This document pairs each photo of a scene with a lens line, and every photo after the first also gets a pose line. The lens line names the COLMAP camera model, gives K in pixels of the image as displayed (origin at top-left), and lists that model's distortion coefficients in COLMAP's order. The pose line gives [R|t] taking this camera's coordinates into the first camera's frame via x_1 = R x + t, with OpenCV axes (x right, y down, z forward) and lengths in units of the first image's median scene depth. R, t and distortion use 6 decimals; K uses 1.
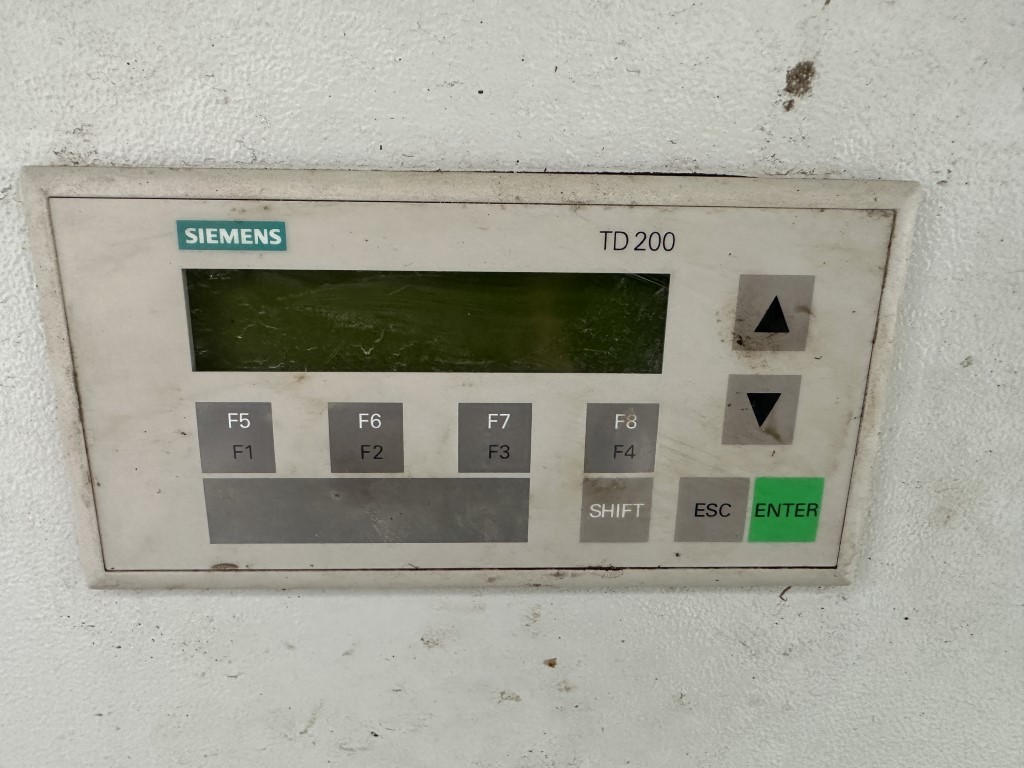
lens RADIAL K [[715.0, 0, 514.9], [0, 715.0, 384.1], [0, 0, 1]] dist [0.047144, -0.035823]
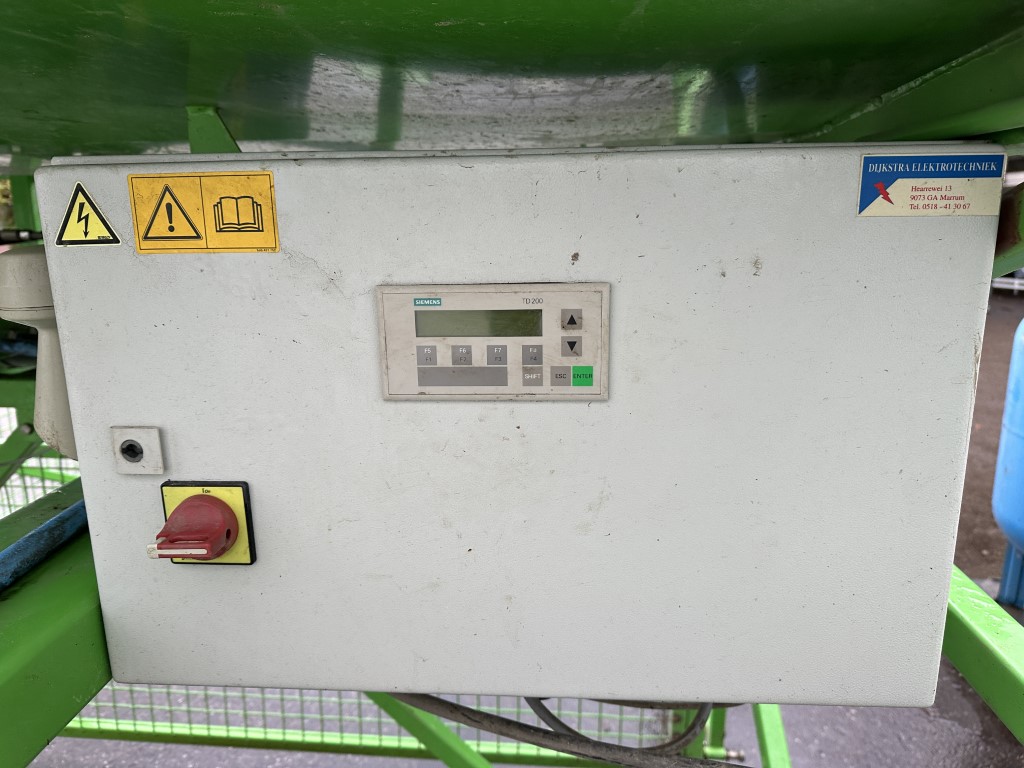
lens RADIAL K [[715.0, 0, 509.8], [0, 715.0, 384.3], [0, 0, 1]] dist [0.047144, -0.035823]
pose [[0.994107, -0.005606, -0.108257, 0.421673], [0.009652, 0.999273, 0.036885, 0.090186], [0.107972, -0.037713, 0.993438, -2.546321]]
